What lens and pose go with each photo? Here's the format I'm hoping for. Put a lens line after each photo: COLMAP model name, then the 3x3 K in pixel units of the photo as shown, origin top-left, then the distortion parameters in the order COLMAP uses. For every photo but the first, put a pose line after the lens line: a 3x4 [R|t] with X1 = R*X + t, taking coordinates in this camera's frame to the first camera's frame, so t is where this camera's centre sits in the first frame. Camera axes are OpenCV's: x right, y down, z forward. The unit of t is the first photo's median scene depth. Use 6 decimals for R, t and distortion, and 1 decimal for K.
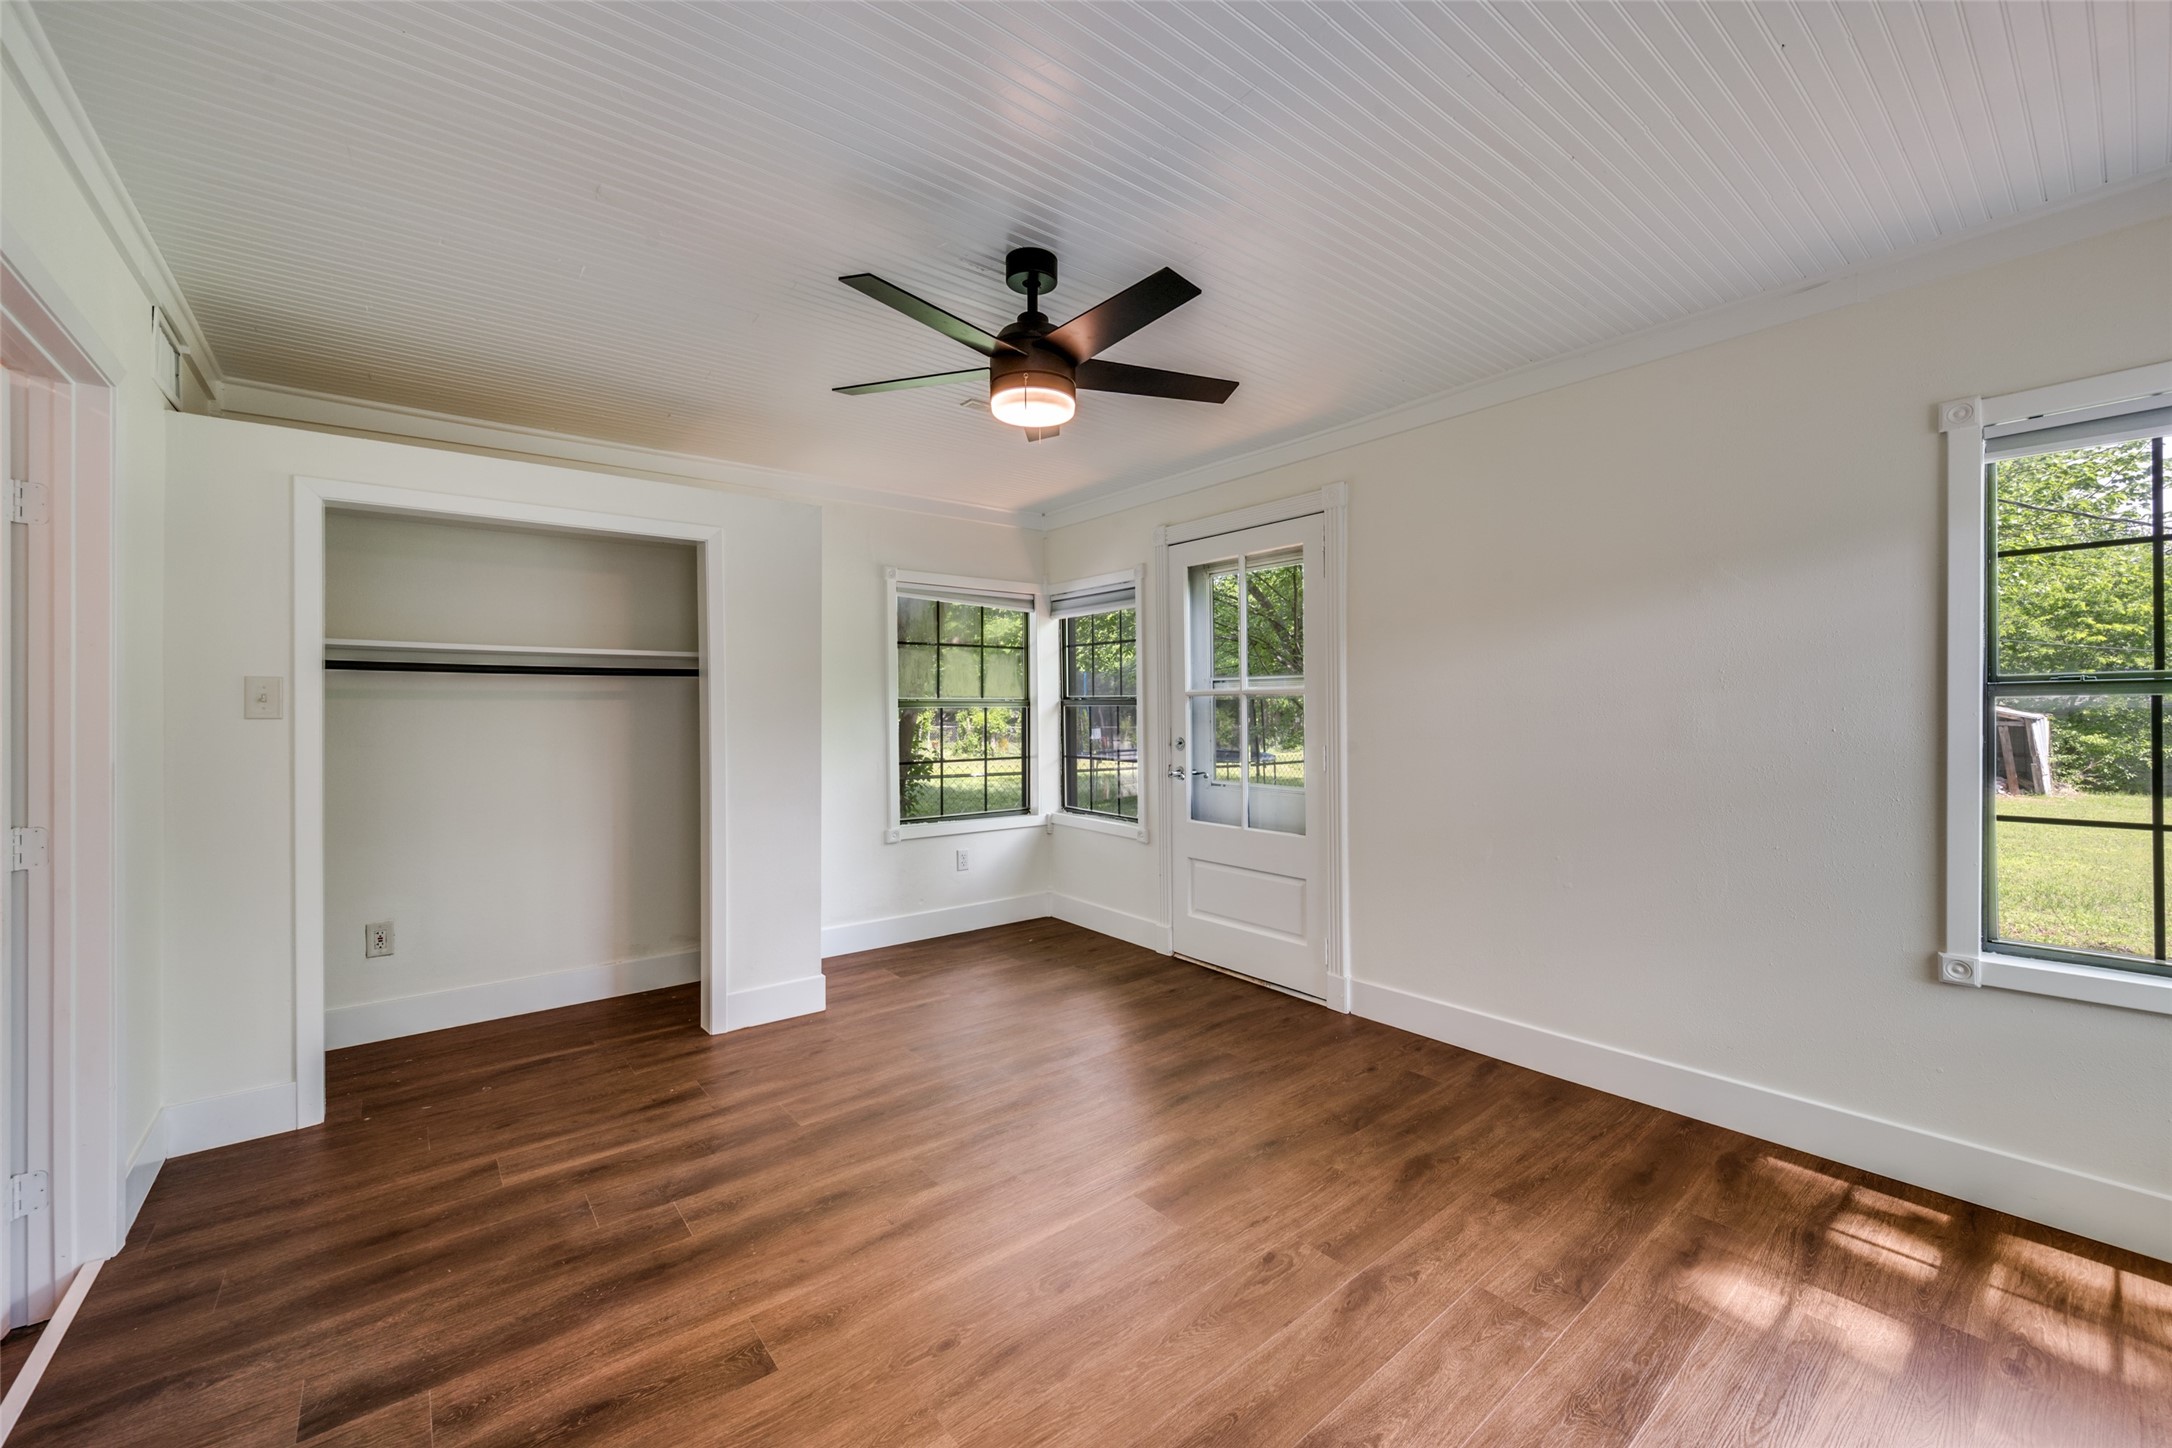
lens RADIAL K [[853.4, 0, 1091.6], [0, 853.4, 713.3], [0, 0, 1]] dist [0.001096, -0.000009]
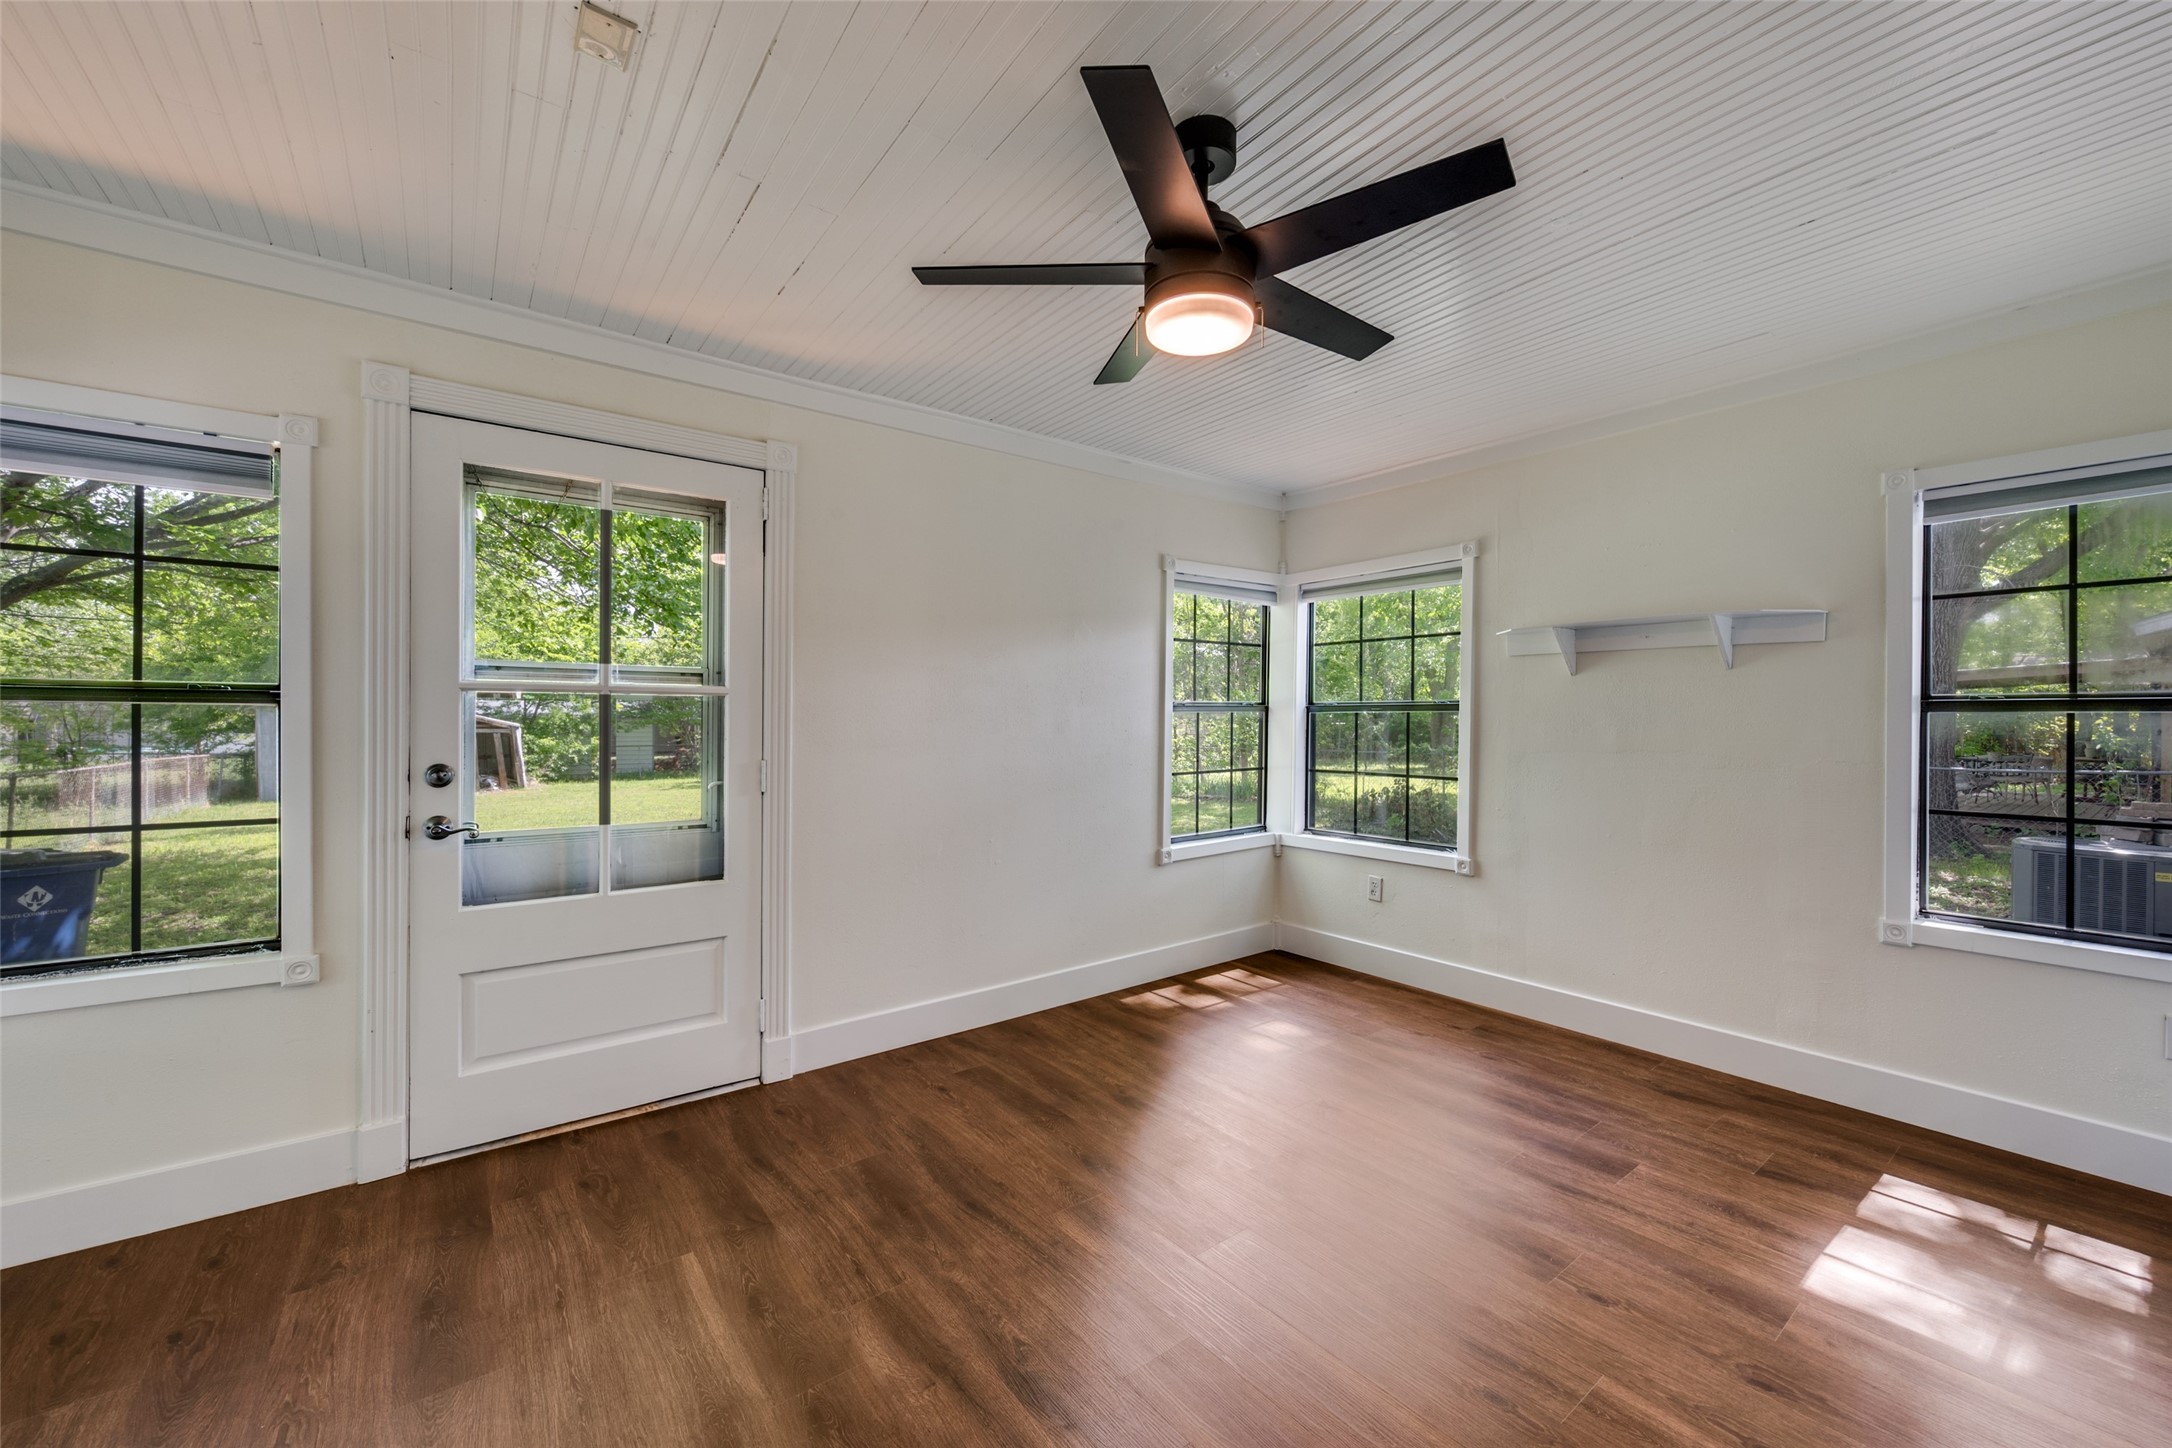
lens RADIAL K [[852.0, 0, 1093.5], [0, 852.0, 724.0], [0, 0, 1]] dist [0.000218, 0.000005]
pose [[0.025035, -0.002602, 0.999683, -0.699639], [0.001068, 0.999996, 0.002576, 0.001855], [-0.999686, 0.001003, 0.025037, 0.893145]]
